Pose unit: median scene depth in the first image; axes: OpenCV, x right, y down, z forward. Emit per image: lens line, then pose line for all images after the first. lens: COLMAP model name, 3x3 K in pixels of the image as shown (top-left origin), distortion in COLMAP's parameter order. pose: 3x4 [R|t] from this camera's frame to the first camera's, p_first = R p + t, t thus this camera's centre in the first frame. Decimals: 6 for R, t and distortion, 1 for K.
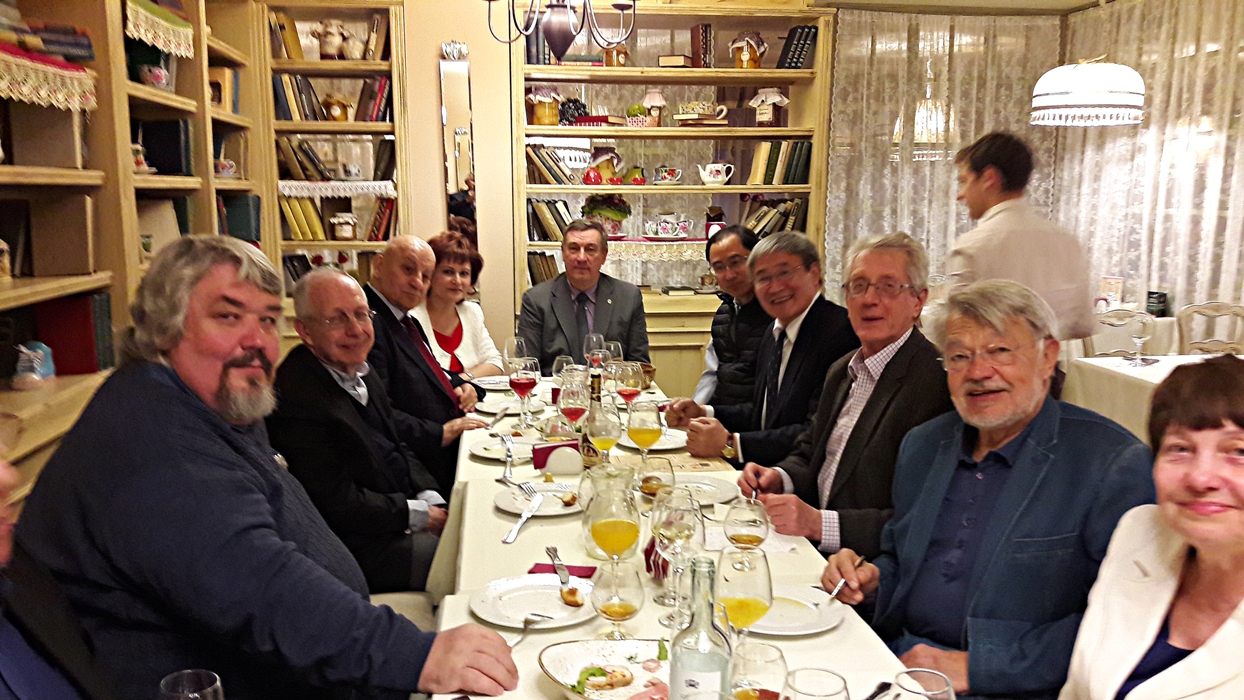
lens RADIAL K [[1070.3, 0, 624.6], [0, 1070.3, 364.5], [0, 0, 1]] dist [0.004618, -0.007263]
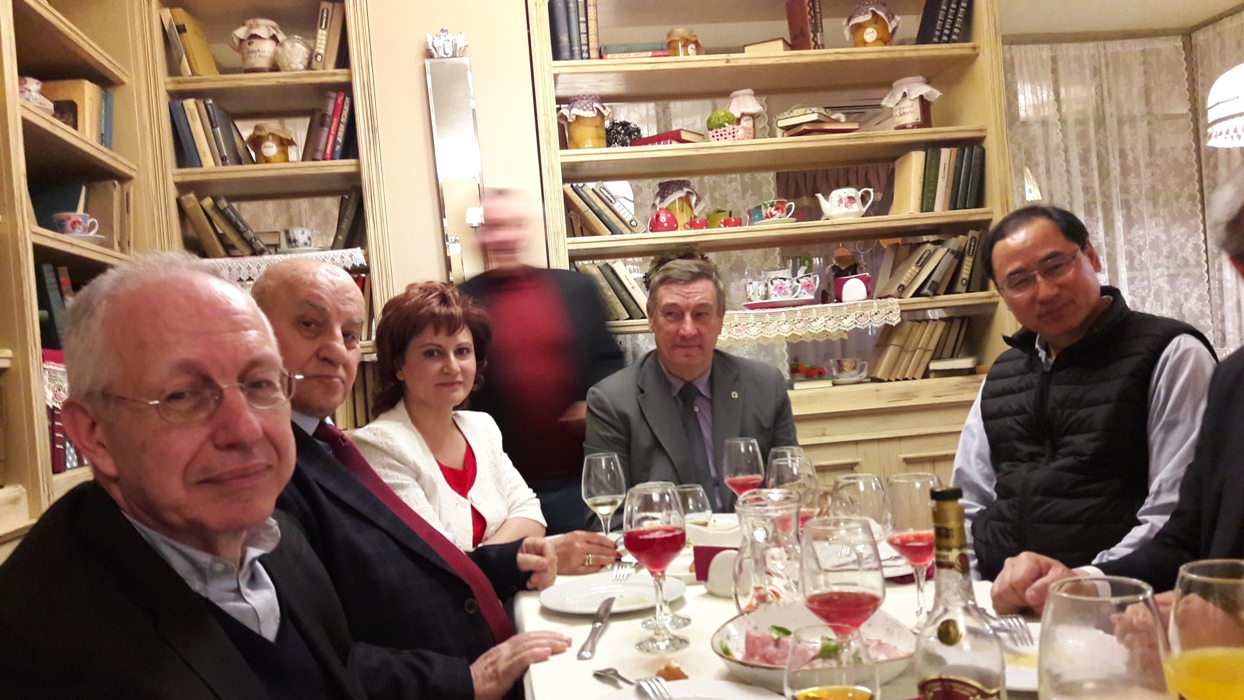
lens RADIAL K [[1024.0, 0, 622.5], [0, 1024.0, 362.1], [0, 0, 1]] dist [0.189958, -0.355486]
pose [[0.996908, -0.076899, 0.016123, -0.072732], [0.078441, 0.985883, -0.147924, 0.004258], [-0.004520, 0.148731, 0.988867, 0.377173]]
